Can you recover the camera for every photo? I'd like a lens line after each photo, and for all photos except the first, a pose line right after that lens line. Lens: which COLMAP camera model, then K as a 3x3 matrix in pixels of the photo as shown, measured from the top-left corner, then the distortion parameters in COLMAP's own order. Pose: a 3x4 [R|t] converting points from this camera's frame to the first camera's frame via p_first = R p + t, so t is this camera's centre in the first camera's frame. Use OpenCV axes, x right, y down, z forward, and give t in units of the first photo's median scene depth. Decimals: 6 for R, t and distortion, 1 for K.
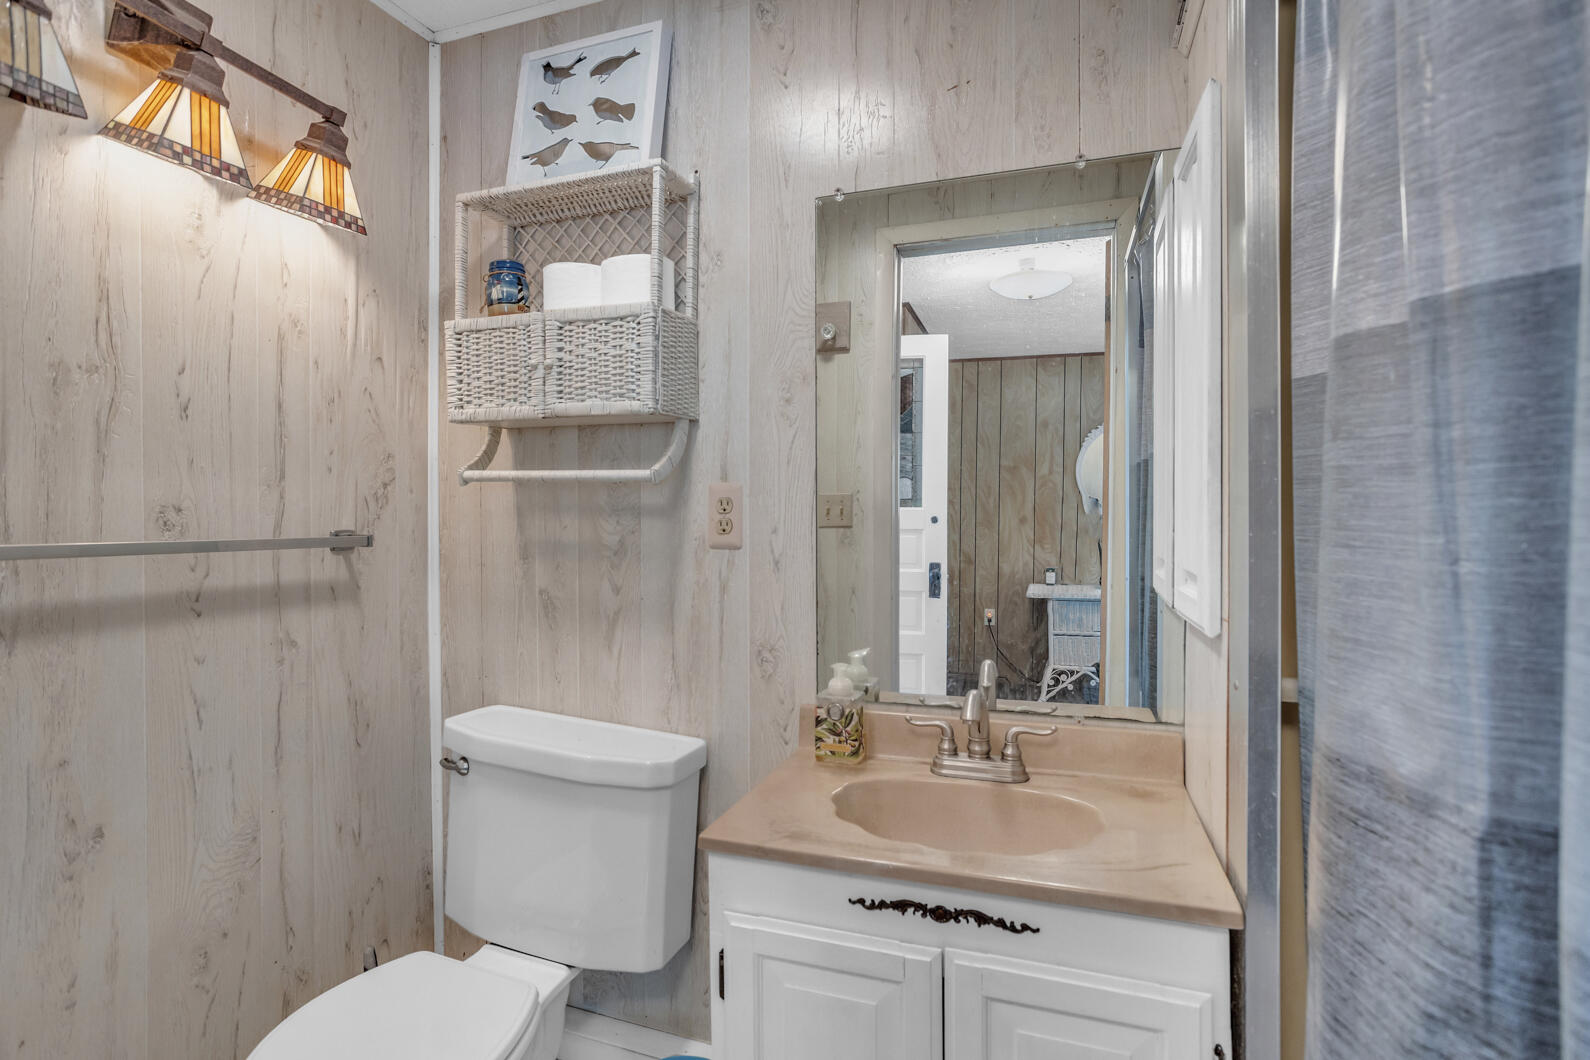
lens RADIAL K [[758.9, 0, 786.2], [0, 758.9, 519.9], [0, 0, 1]] dist [-0.056824, 0.033056]
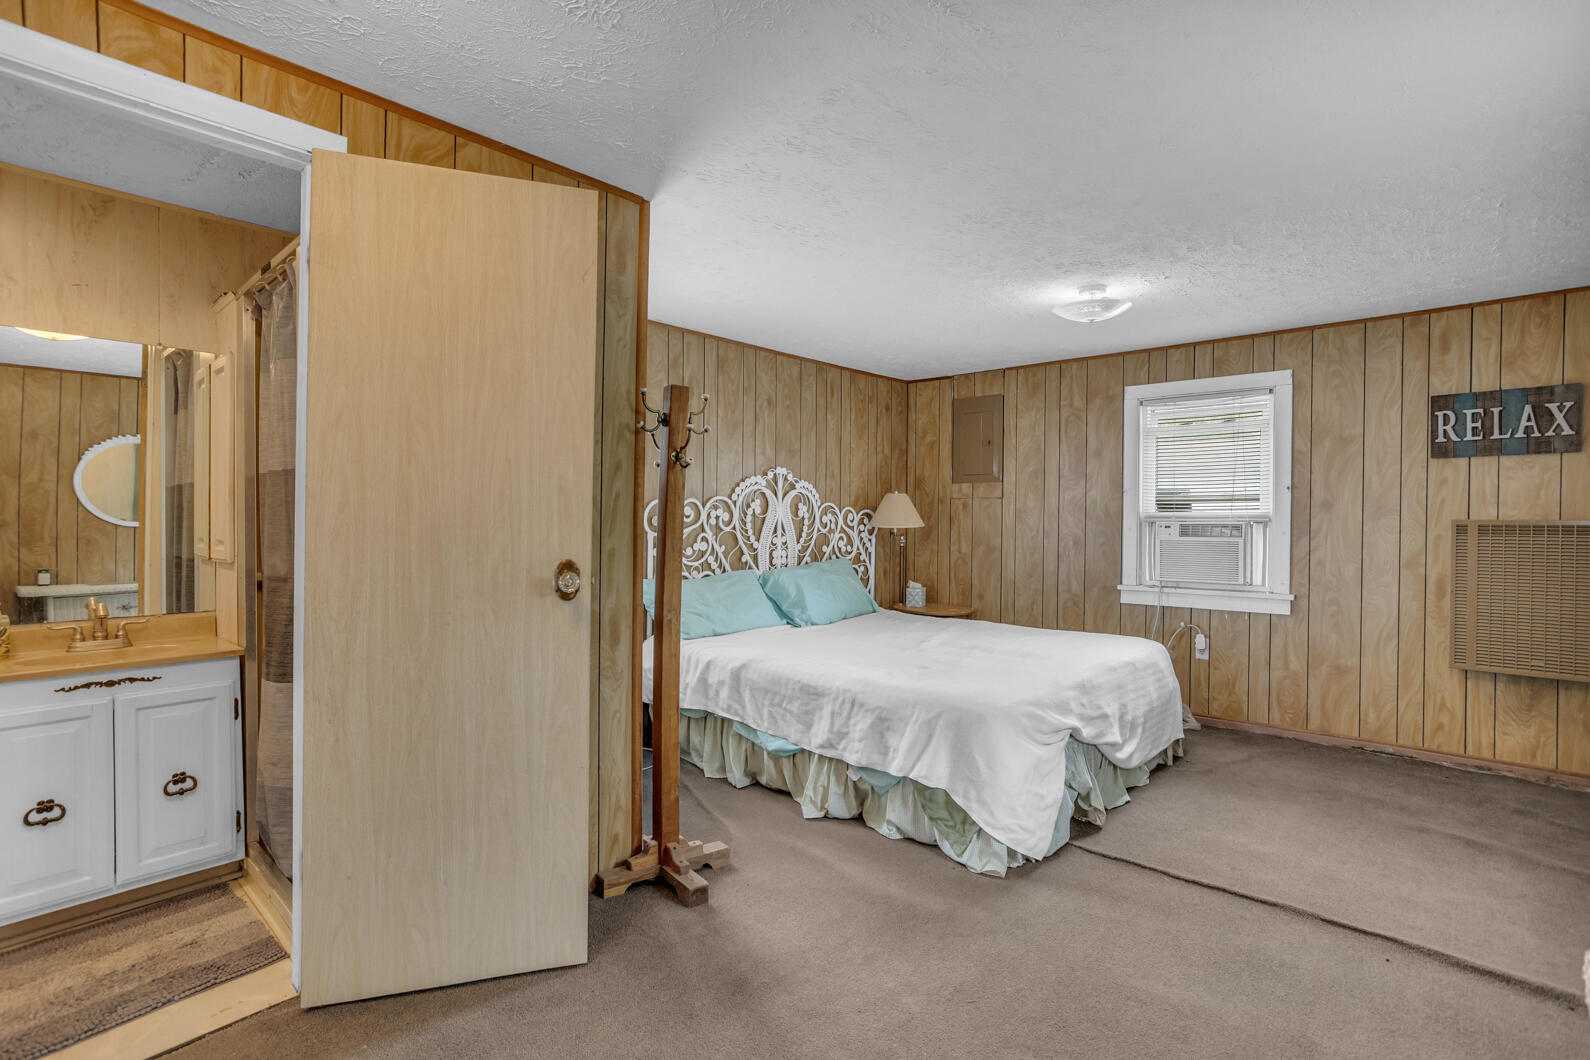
lens RADIAL K [[758.9, 0, 786.2], [0, 758.9, 519.9], [0, 0, 1]] dist [-0.056824, 0.033056]
pose [[0.371545, 0.003044, 0.928410, -0.886750], [0.007567, 0.999951, -0.006307, 0.027819], [-0.928384, 0.009368, 0.371504, -1.406497]]
